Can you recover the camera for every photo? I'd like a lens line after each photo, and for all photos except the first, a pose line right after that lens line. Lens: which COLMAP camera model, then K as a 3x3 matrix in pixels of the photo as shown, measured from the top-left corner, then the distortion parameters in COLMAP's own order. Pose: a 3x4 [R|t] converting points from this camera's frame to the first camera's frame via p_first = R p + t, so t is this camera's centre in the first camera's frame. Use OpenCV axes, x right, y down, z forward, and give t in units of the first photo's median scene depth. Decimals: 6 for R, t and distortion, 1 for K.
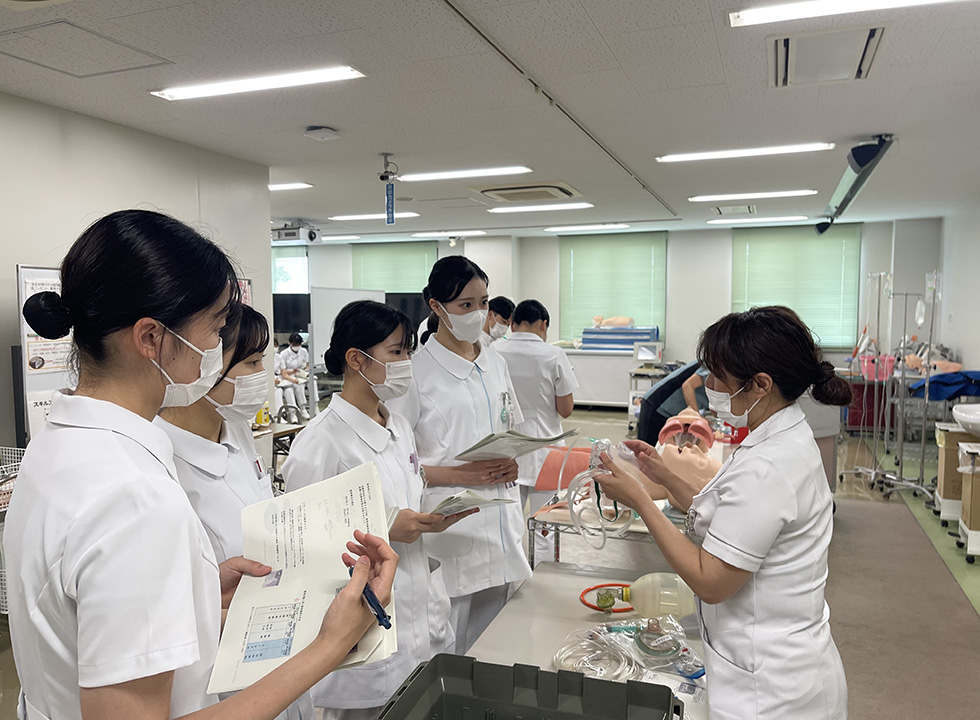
lens RADIAL K [[741.0, 0, 490.0], [0, 741.0, 360.0], [0, 0, 1]] dist [0.052642, -0.002506]
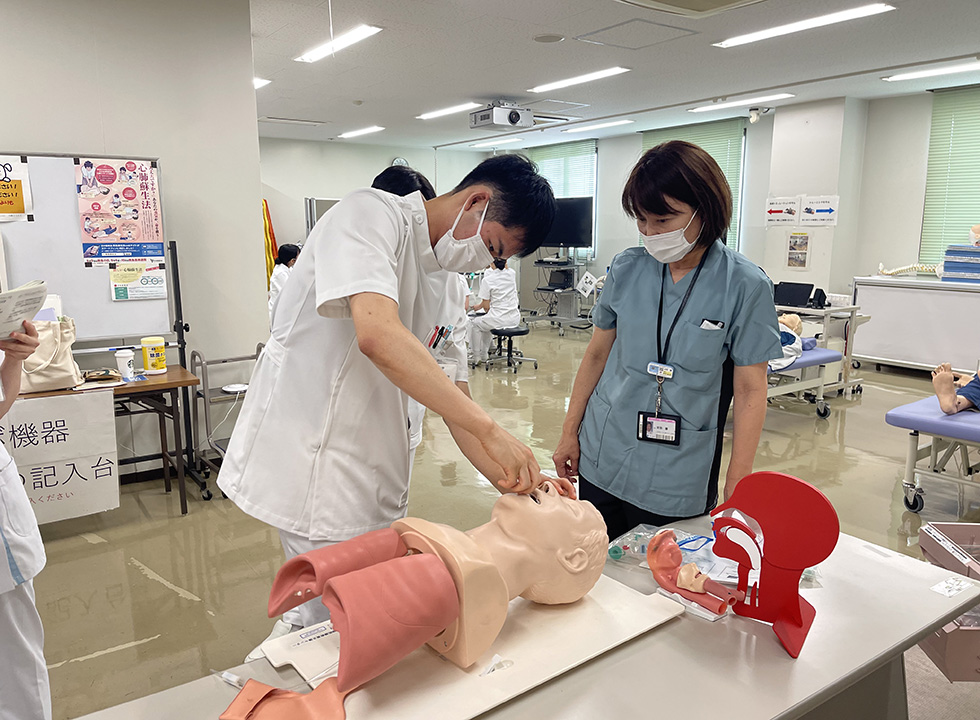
lens RADIAL K [[741.0, 0, 490.0], [0, 741.0, 360.0], [0, 0, 1]] dist [0.052642, -0.002506]
pose [[0.828389, 0.103128, -0.550578, 0.164247], [-0.041134, 0.991452, 0.123817, -0.011202], [0.558640, -0.079921, 0.825550, 0.287764]]
